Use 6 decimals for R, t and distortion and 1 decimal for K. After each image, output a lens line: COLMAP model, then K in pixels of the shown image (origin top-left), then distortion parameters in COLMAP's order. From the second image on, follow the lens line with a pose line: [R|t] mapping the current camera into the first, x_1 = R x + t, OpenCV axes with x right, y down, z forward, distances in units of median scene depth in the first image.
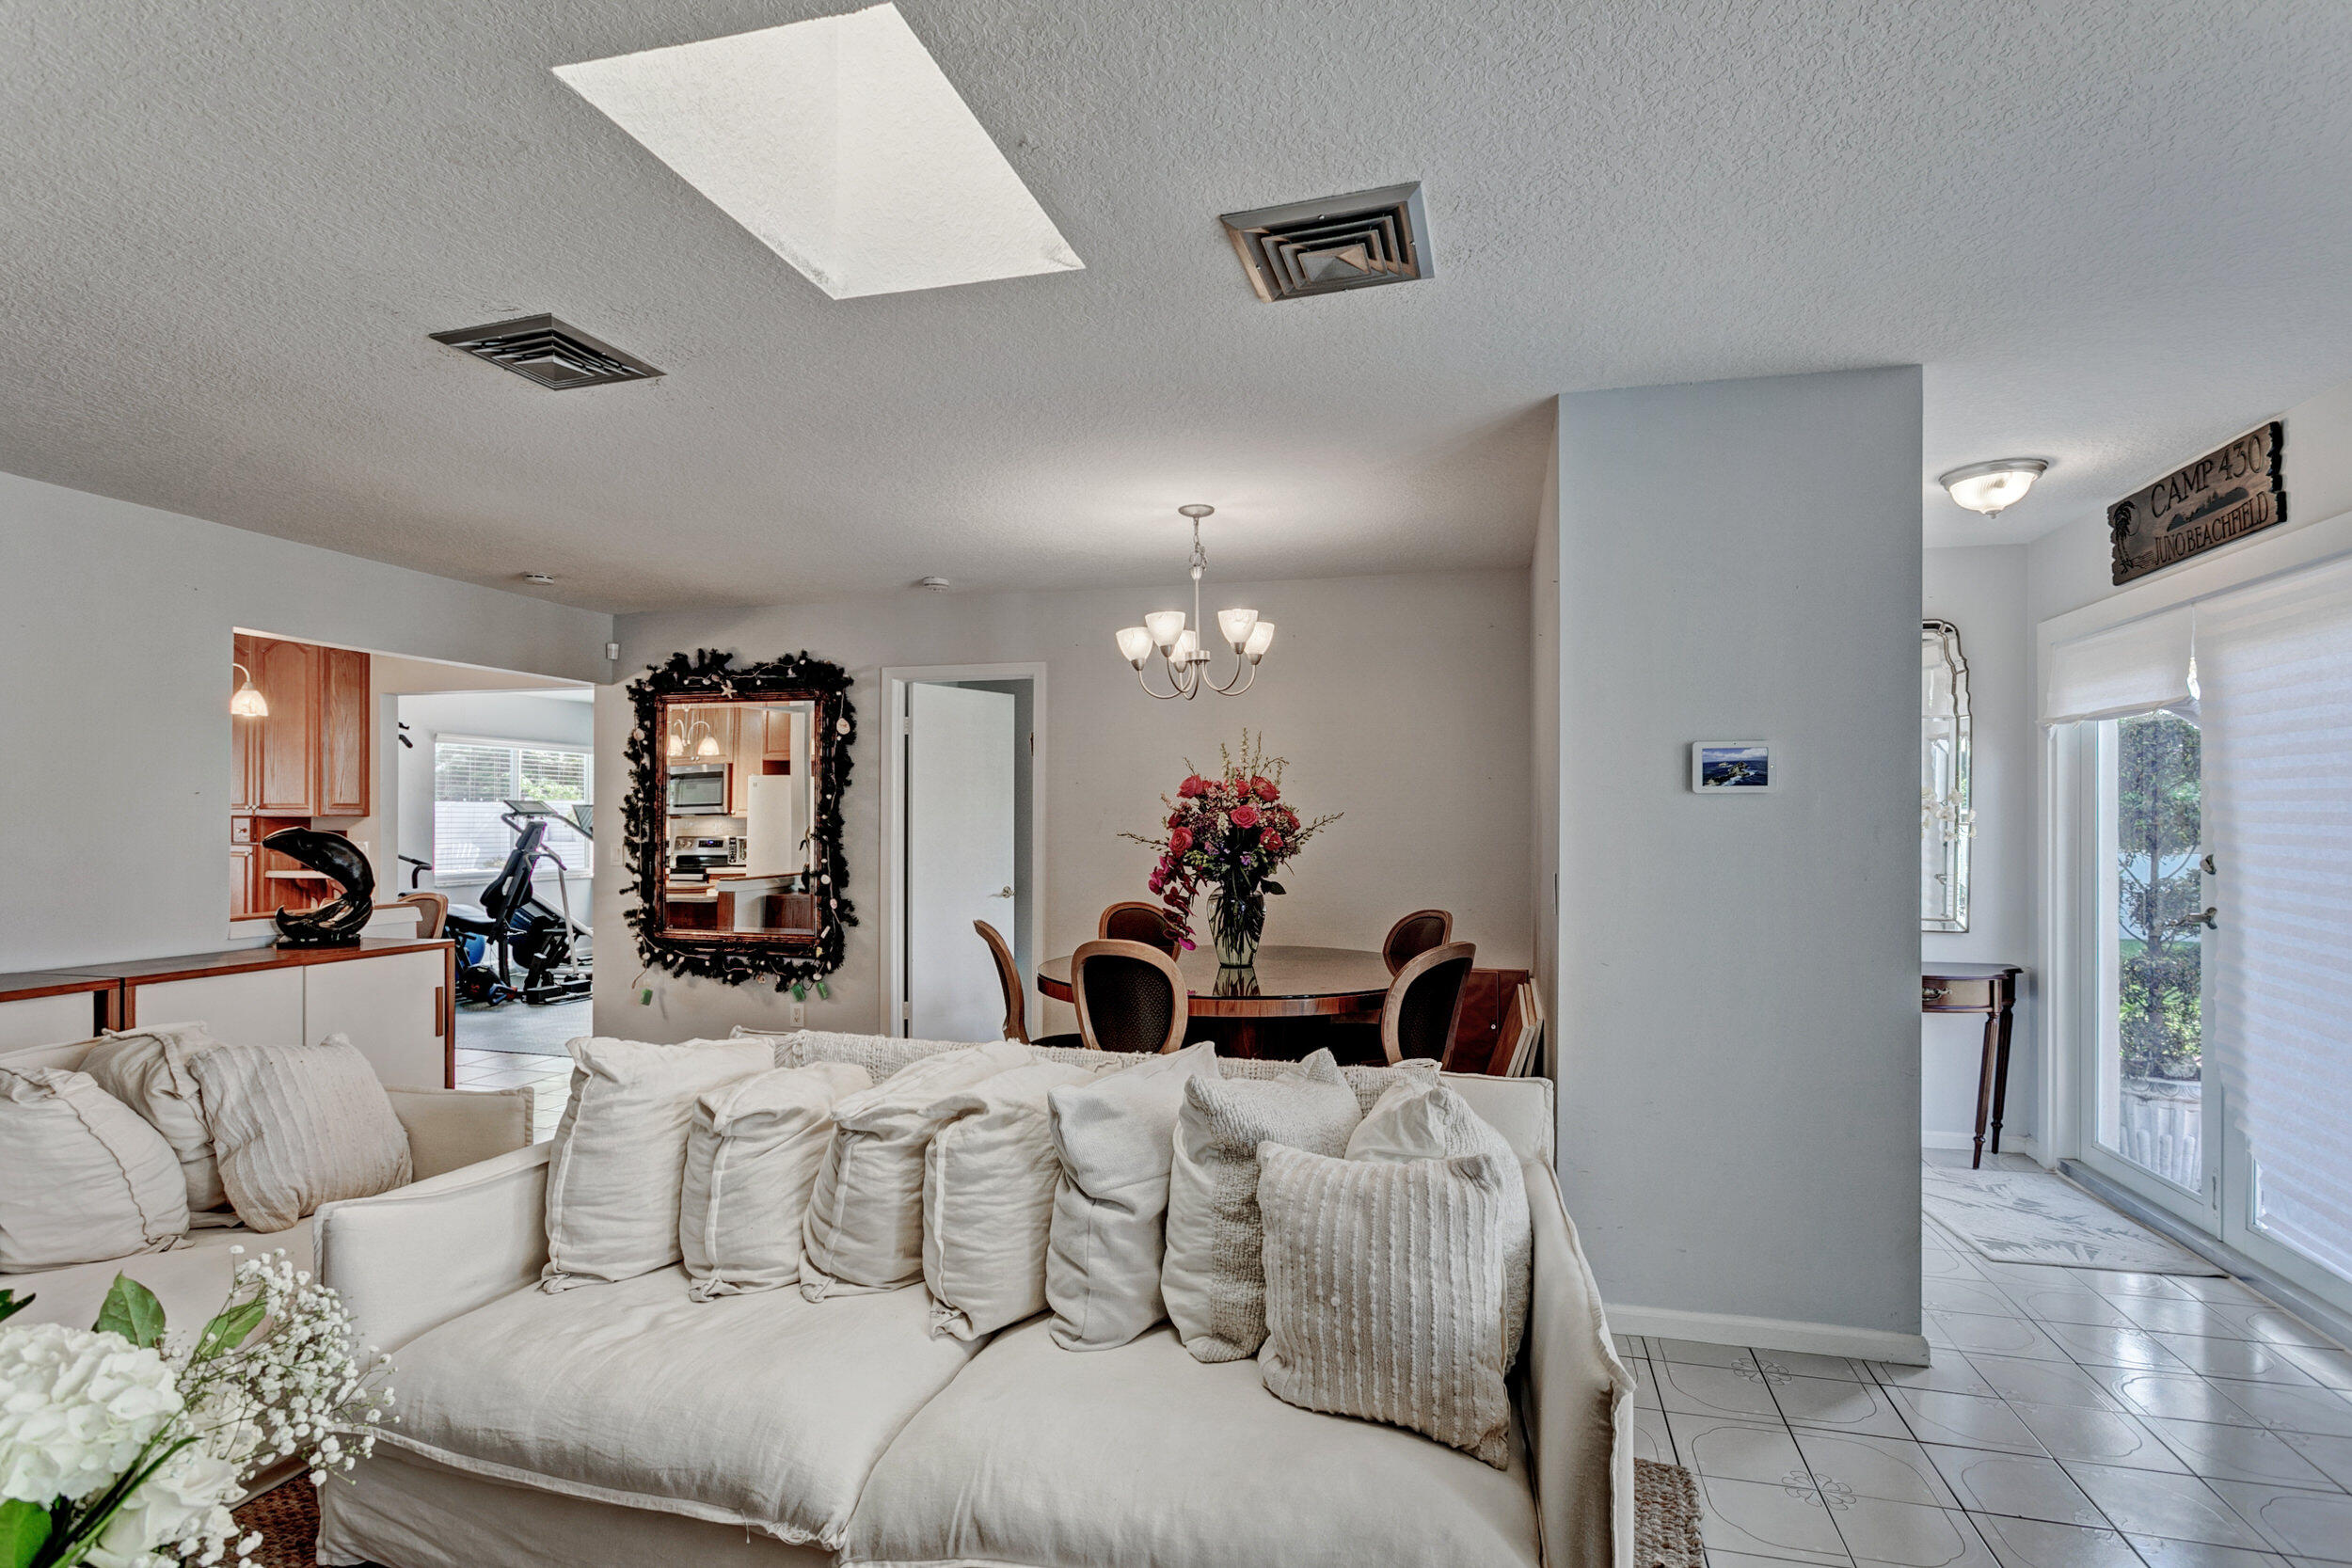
lens RADIAL K [[1153.6, 0, 1175.8], [0, 1153.6, 814.1], [0, 0, 1]] dist [-0.017016, 0.009278]
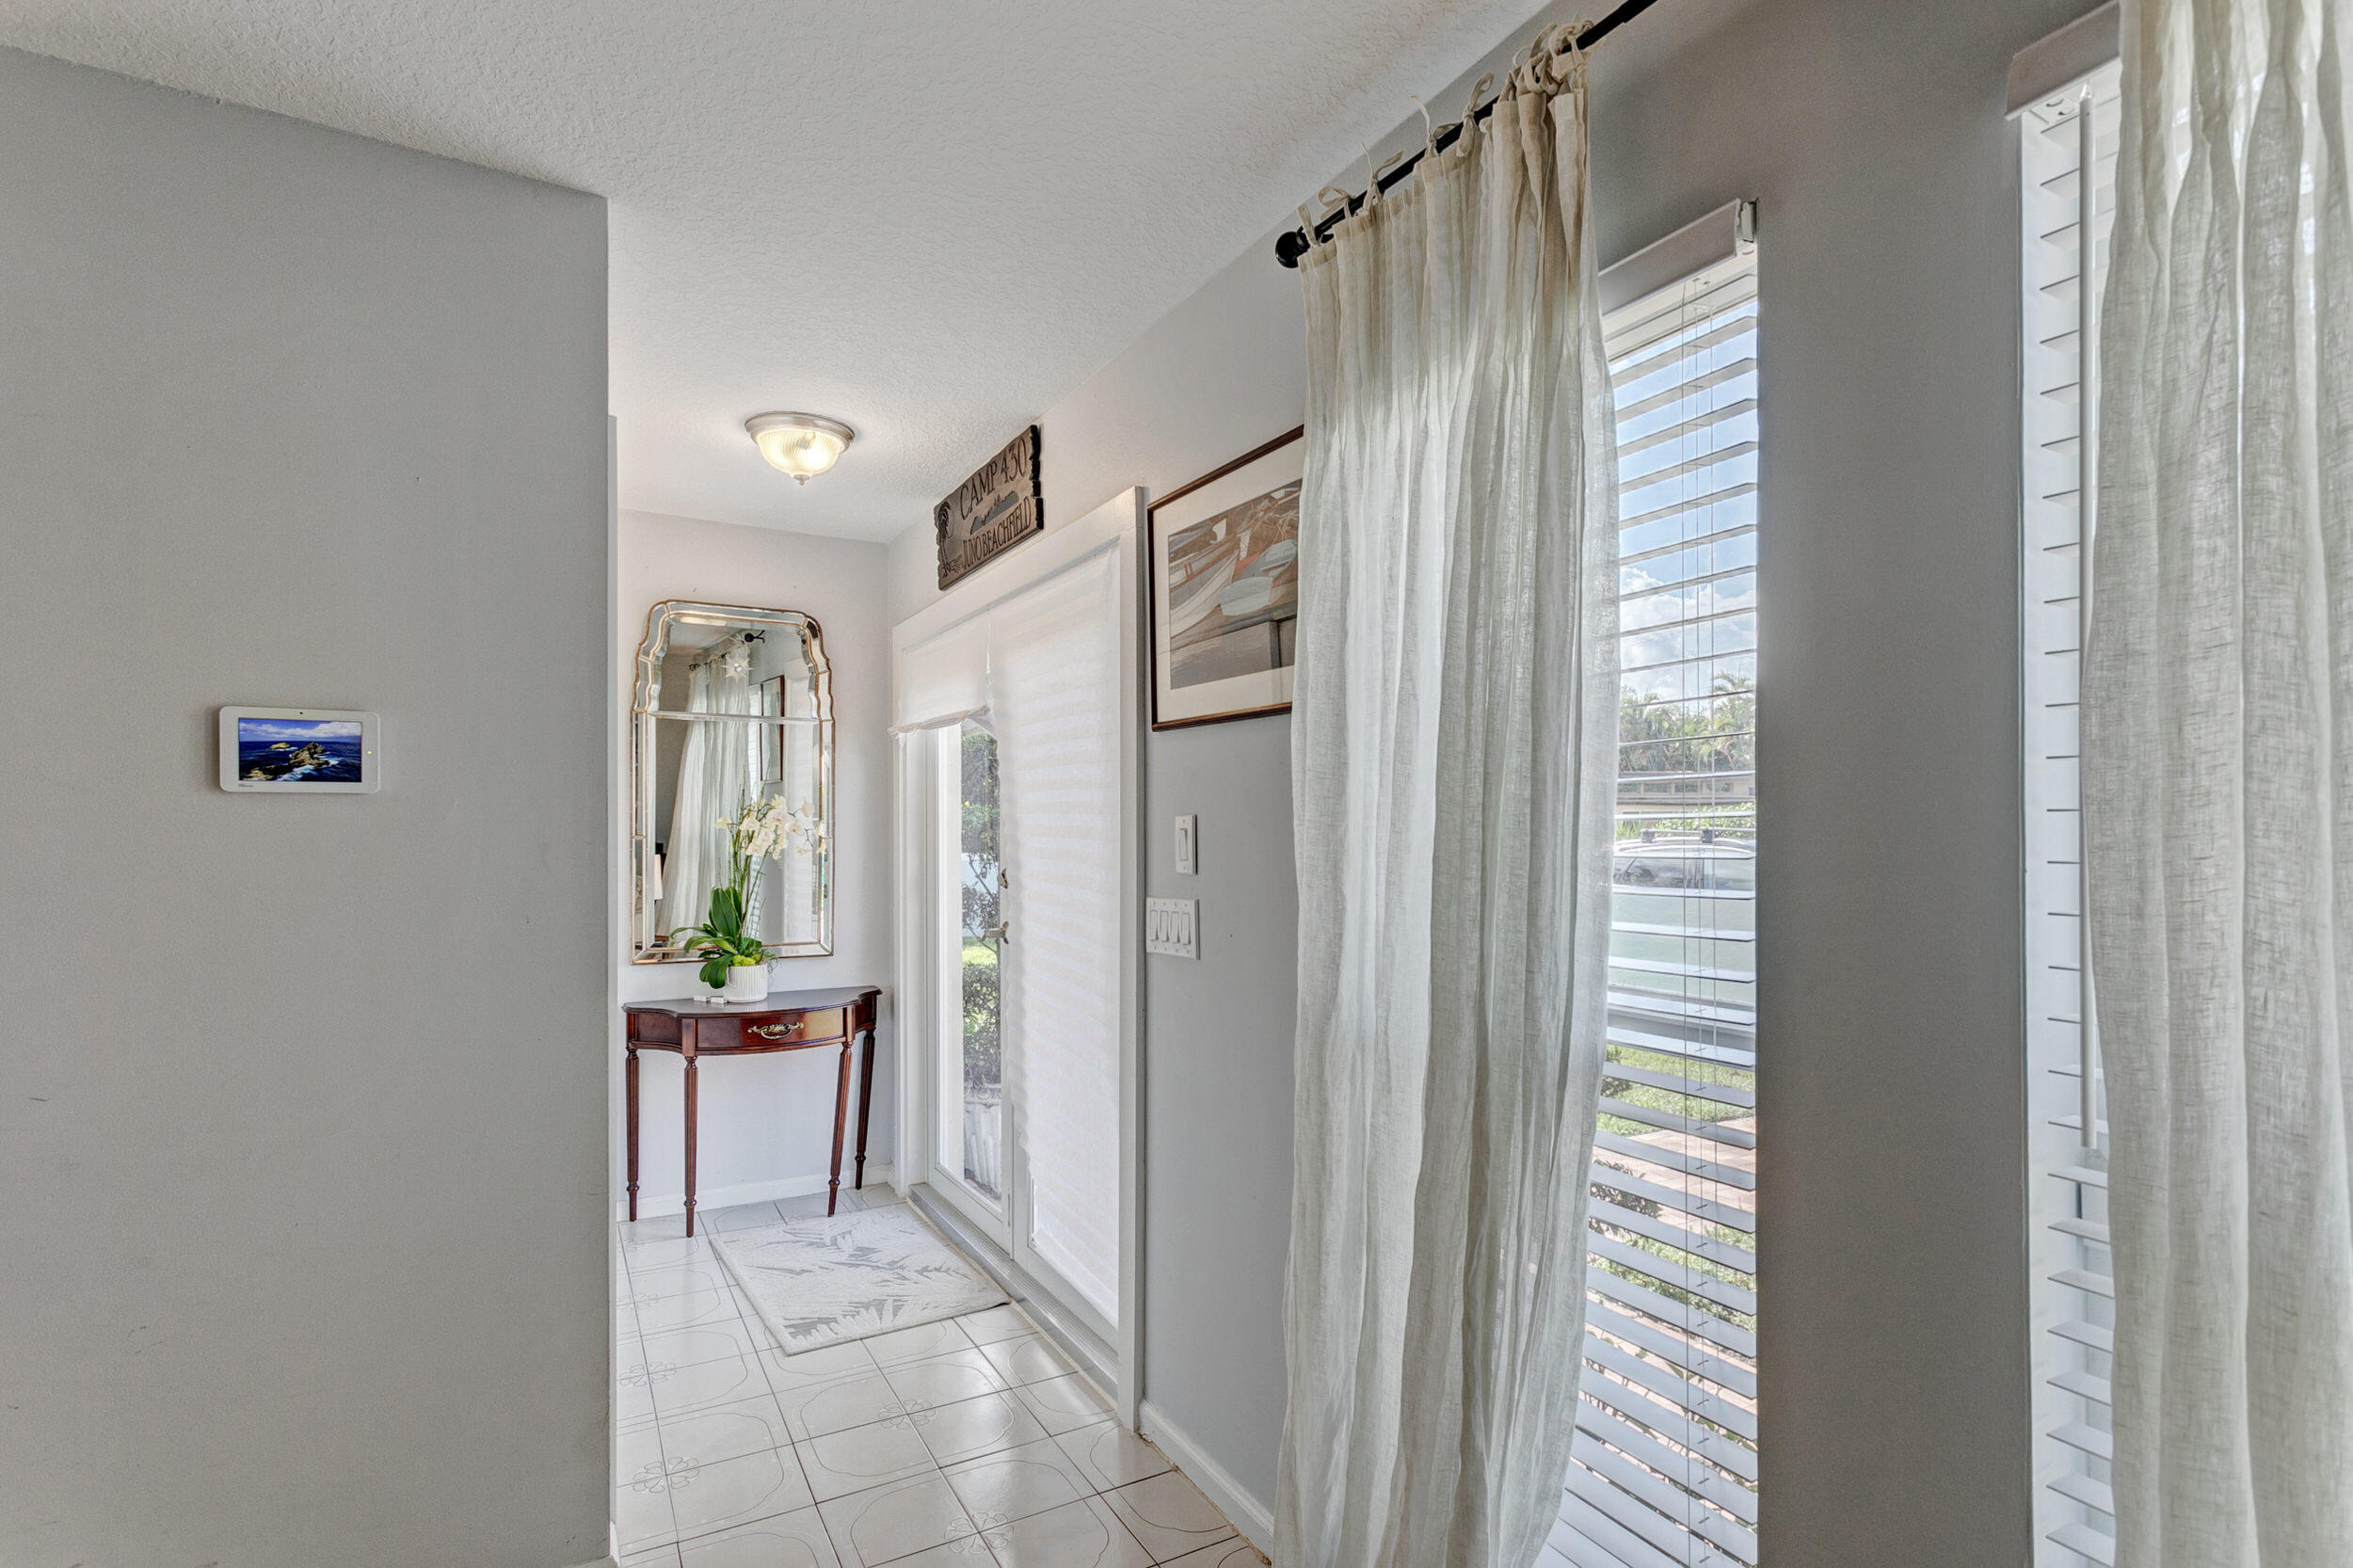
lens RADIAL K [[1146.4, 0, 1179.2], [0, 1146.4, 837.6], [0, 0, 1]] dist [0.002262, 0.000480]
pose [[0.715431, -0.006191, 0.698656, 0.283120], [0.000740, 0.999967, 0.008102, 0.000659], [-0.698683, -0.005279, 0.715412, 0.166172]]
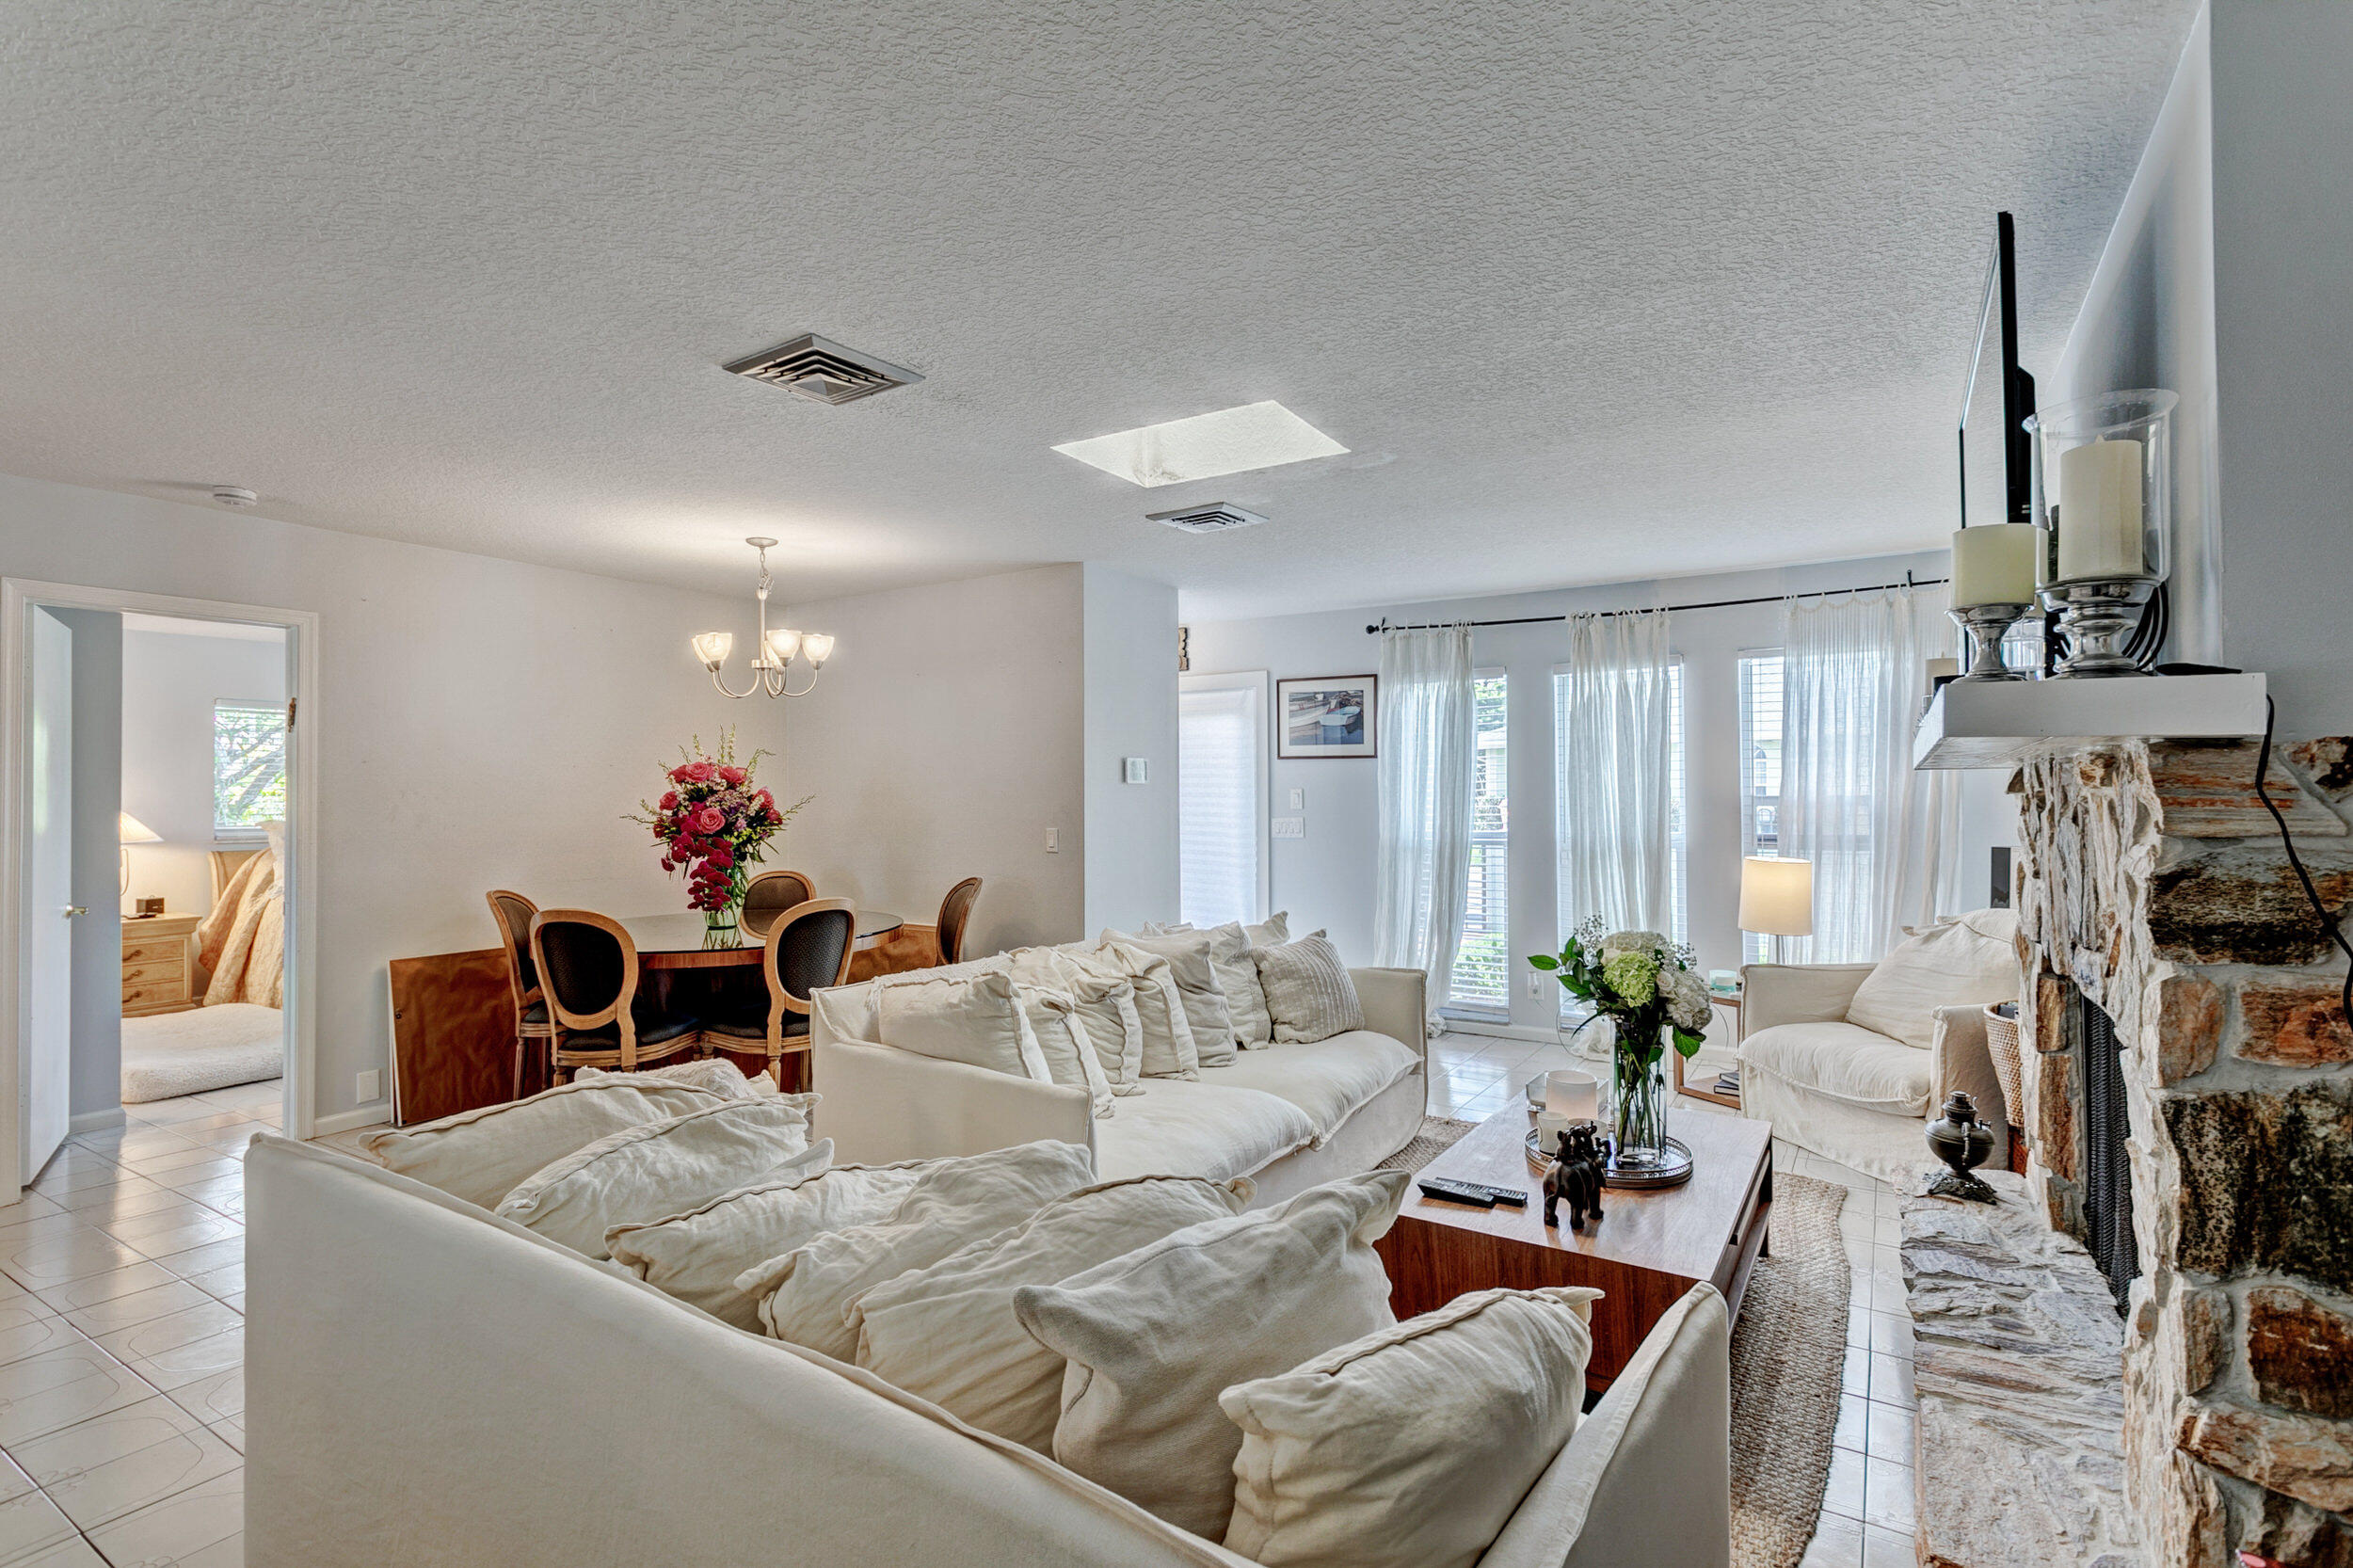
lens RADIAL K [[1123.1, 0, 1174.8], [0, 1123.1, 779.7], [0, 0, 1]] dist [0.002857, 0.001943]
pose [[0.299383, 0.007983, 0.954100, -0.987726], [0.004289, 0.999944, -0.009712, -0.004203], [-0.954124, 0.007000, 0.299331, 0.255756]]
